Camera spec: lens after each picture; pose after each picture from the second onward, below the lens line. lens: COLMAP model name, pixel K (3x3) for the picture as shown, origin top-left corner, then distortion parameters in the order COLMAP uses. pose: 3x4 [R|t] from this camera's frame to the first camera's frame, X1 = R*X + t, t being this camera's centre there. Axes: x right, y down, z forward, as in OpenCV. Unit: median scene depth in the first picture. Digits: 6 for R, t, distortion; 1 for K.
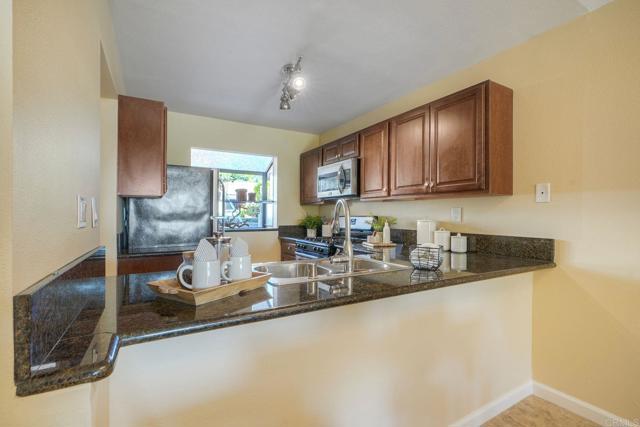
lens RADIAL K [[292.7, 0, 321.9], [0, 292.7, 216.2], [0, 0, 1]] dist [-0.008607, 0.003232]
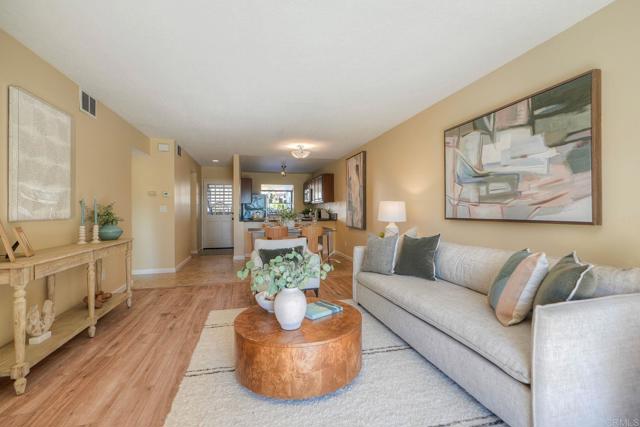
lens RADIAL K [[292.7, 0, 321.0], [0, 292.7, 209.6], [0, 0, 1]] dist [-0.008607, 0.003232]
pose [[0.958473, -0.014487, -0.284814, 1.199638], [0.012937, 0.999889, -0.007323, 0.042683], [0.284888, 0.003334, 0.958555, -2.032617]]
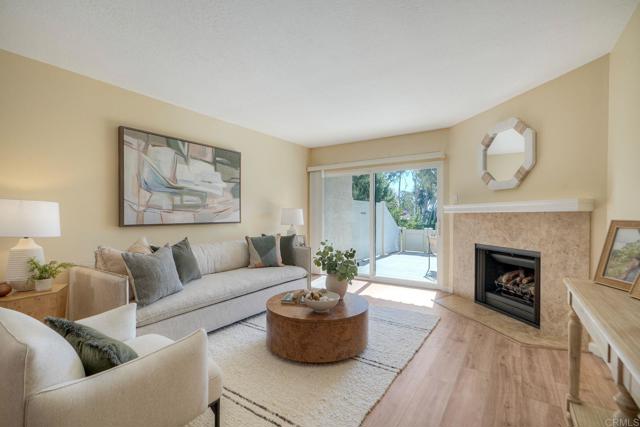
lens RADIAL K [[292.7, 0, 324.5], [0, 292.7, 216.0], [0, 0, 1]] dist [-0.008607, 0.003232]
pose [[-0.443719, -0.011720, 0.896089, 0.070556], [-0.002600, 0.999927, 0.011790, 0.026784], [-0.896162, 0.002902, -0.443717, -0.917218]]
